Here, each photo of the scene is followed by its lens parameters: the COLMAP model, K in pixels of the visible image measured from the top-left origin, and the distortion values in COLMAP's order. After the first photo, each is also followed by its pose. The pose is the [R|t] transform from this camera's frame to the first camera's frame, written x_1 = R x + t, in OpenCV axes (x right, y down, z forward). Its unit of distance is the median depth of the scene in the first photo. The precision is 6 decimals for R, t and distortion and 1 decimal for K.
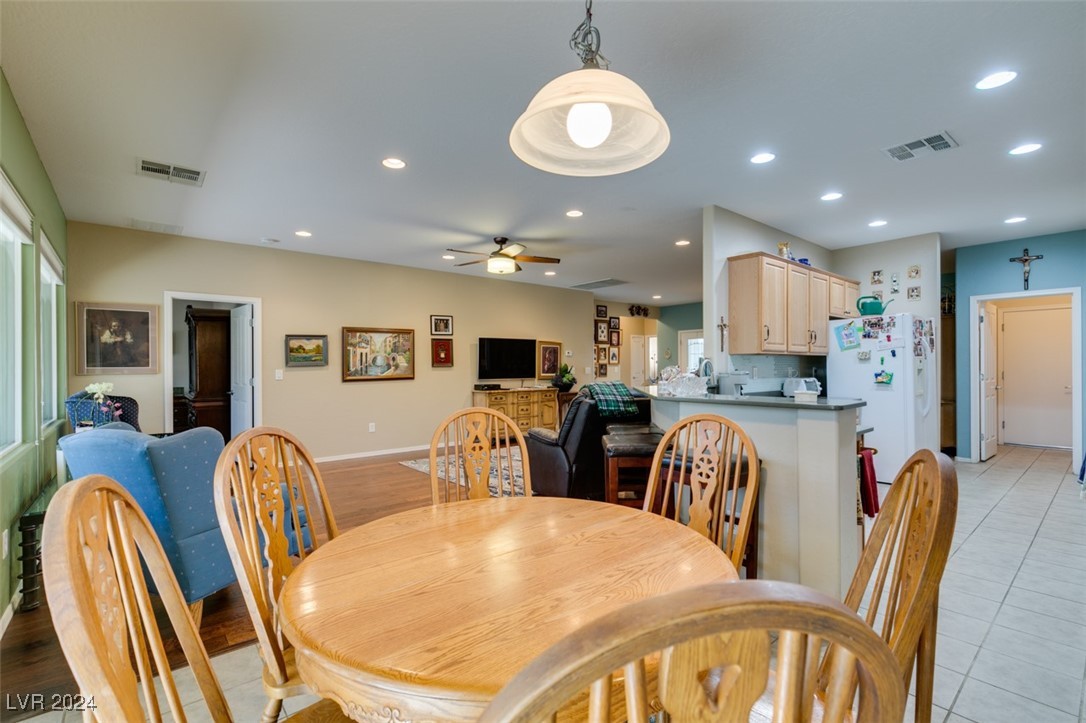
lens RADIAL K [[486.1, 0, 538.9], [0, 486.1, 367.8], [0, 0, 1]] dist [0.002603, 0.000107]
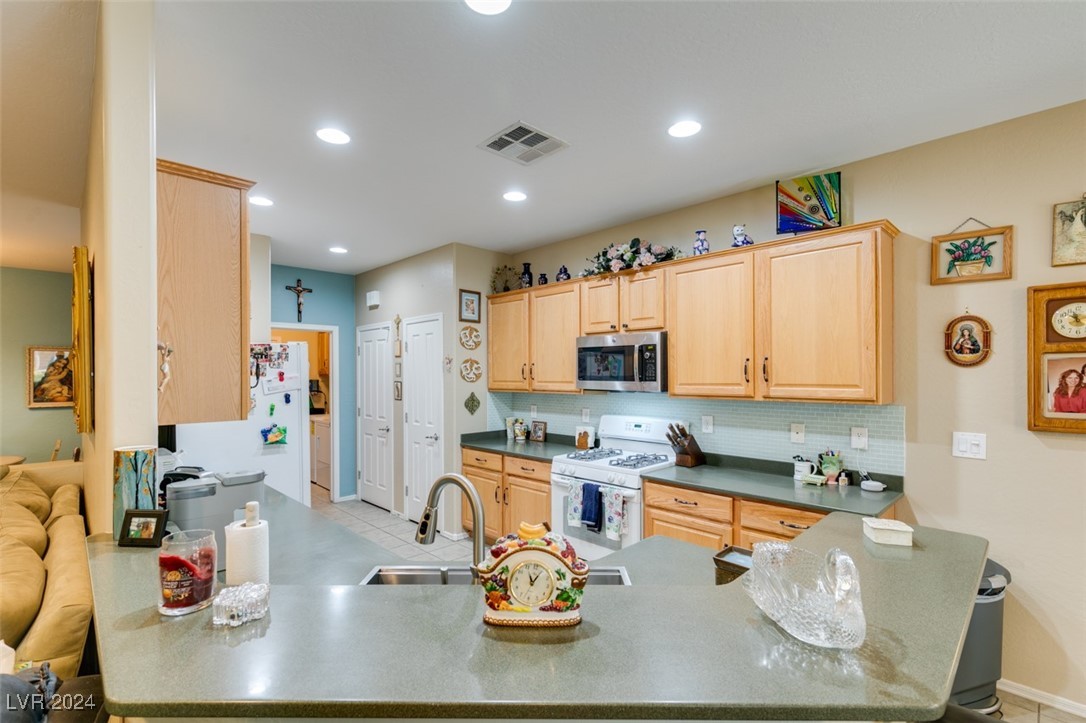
lens RADIAL K [[488.1, 0, 545.5], [0, 488.1, 376.1], [0, 0, 1]] dist [0.004048, -0.000051]
pose [[-0.077114, -0.000673, 0.997022, 0.006990], [0.008555, 0.999963, 0.001337, -0.048504], [-0.996986, 0.008632, -0.077105, 0.563600]]
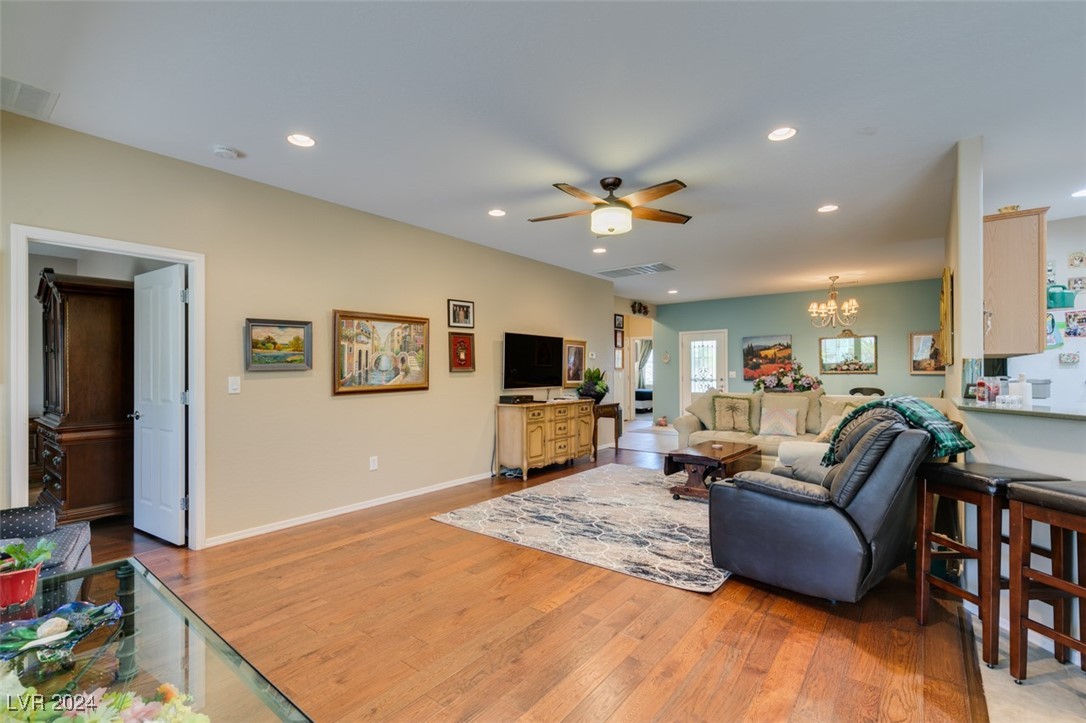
lens RADIAL K [[487.6, 0, 539.8], [0, 487.6, 367.9], [0, 0, 1]] dist [0.003806, -0.000255]
pose [[0.979363, 0.002501, 0.202095, -0.286118], [-0.000423, 0.999947, -0.010325, -0.000687], [-0.202110, 0.010027, 0.979312, 0.335477]]
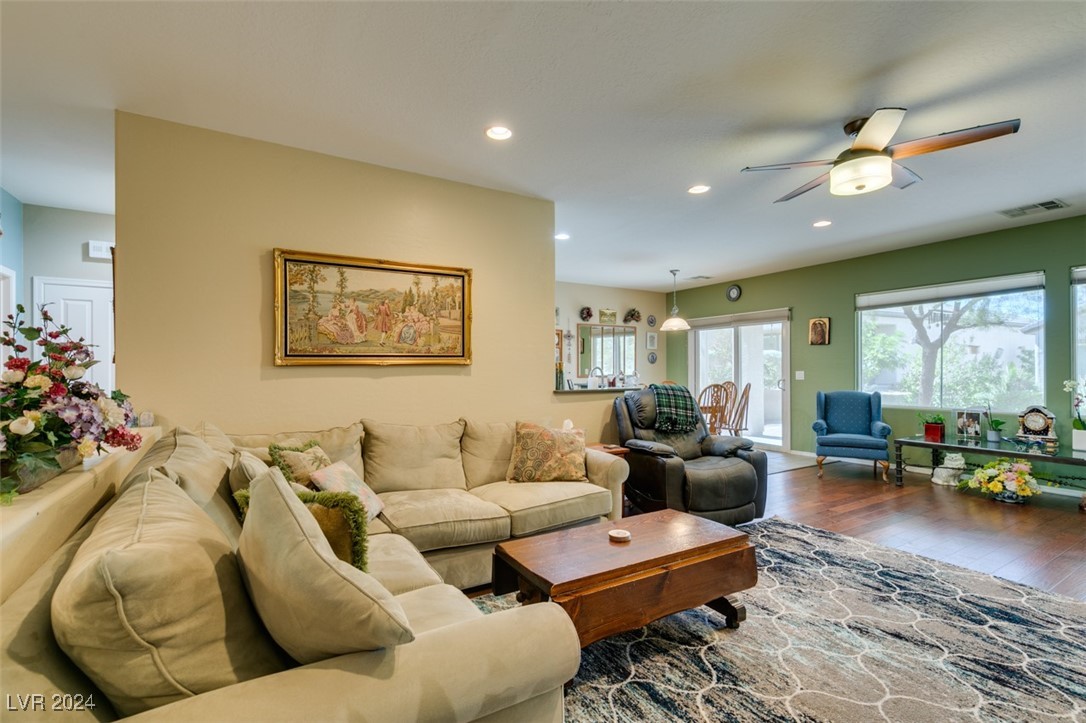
lens RADIAL K [[488.5, 0, 542.6], [0, 488.5, 367.7], [0, 0, 1]] dist [0.007083, -0.000717]
pose [[-0.989081, 0.008364, 0.147134, 0.169179], [0.008136, 0.999965, -0.002150, -0.006113], [-0.147147, -0.000930, -0.989114, 1.449523]]
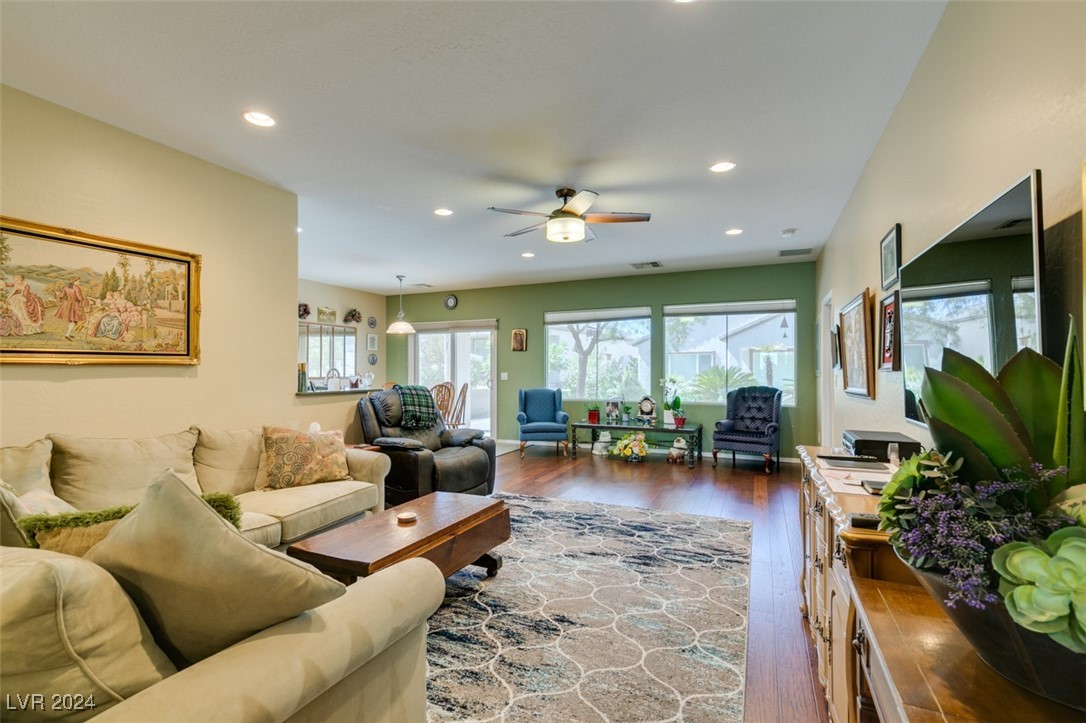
lens RADIAL K [[488.5, 0, 542.6], [0, 488.5, 367.7], [0, 0, 1]] dist [0.007083, -0.000717]
pose [[-0.899030, 0.001914, -0.437883, 0.246439], [0.002961, 0.999994, -0.001707, -0.006793], [0.437878, -0.002831, -0.899030, 1.504302]]
